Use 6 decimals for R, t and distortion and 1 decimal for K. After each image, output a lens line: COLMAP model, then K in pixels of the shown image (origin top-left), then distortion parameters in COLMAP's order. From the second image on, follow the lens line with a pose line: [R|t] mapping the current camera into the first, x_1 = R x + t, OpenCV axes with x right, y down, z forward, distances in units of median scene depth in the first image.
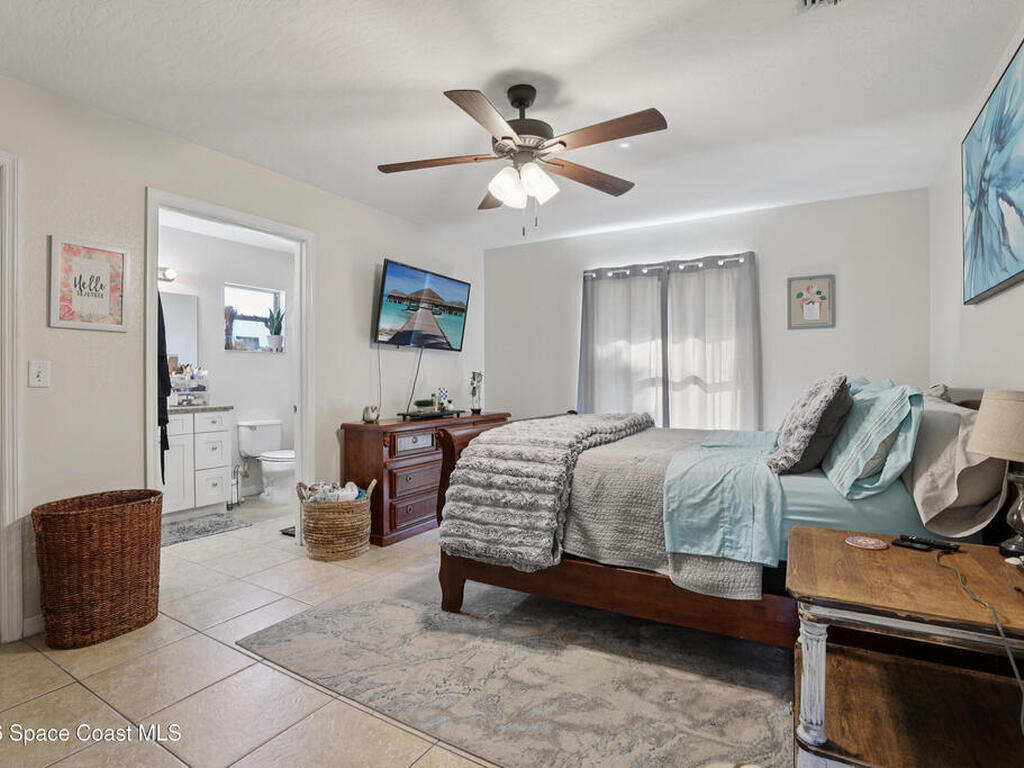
lens RADIAL K [[523.7, 0, 516.2], [0, 523.7, 381.6], [0, 0, 1]] dist [-0.042423, 0.015364]
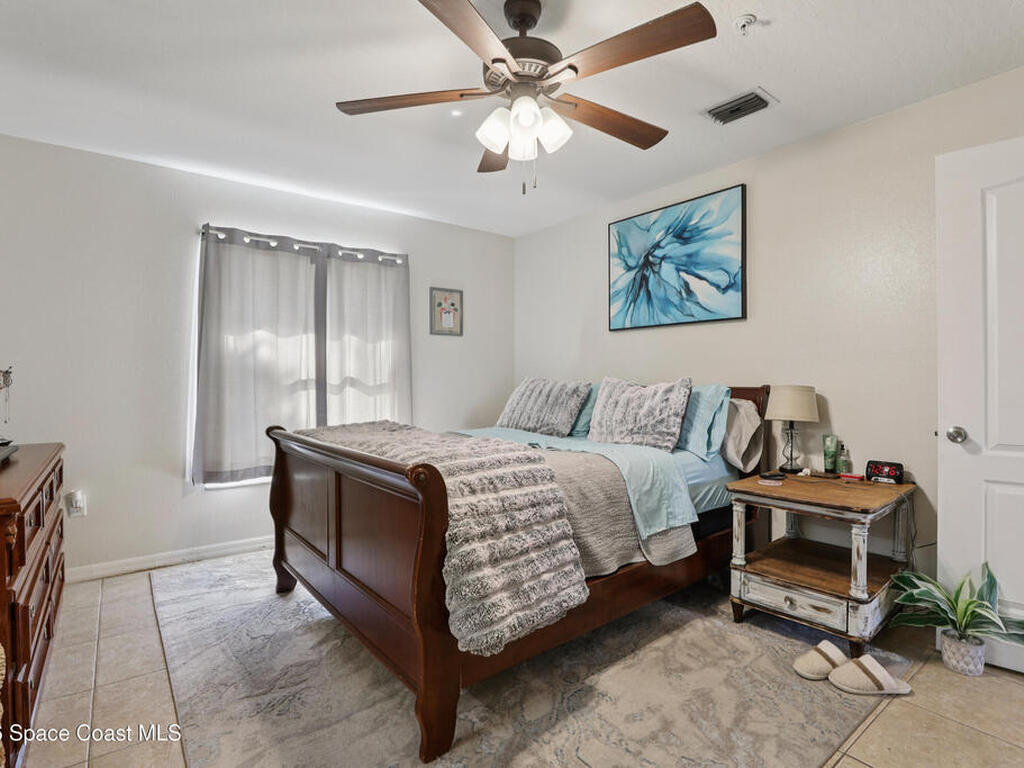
lens RADIAL K [[523.7, 0, 516.2], [0, 523.7, 381.6], [0, 0, 1]] dist [-0.042423, 0.015364]
pose [[0.368117, -0.004130, 0.929770, -0.437847], [0.007800, 0.999969, 0.001354, -0.002898], [-0.929747, 0.006754, 0.368137, 0.452978]]
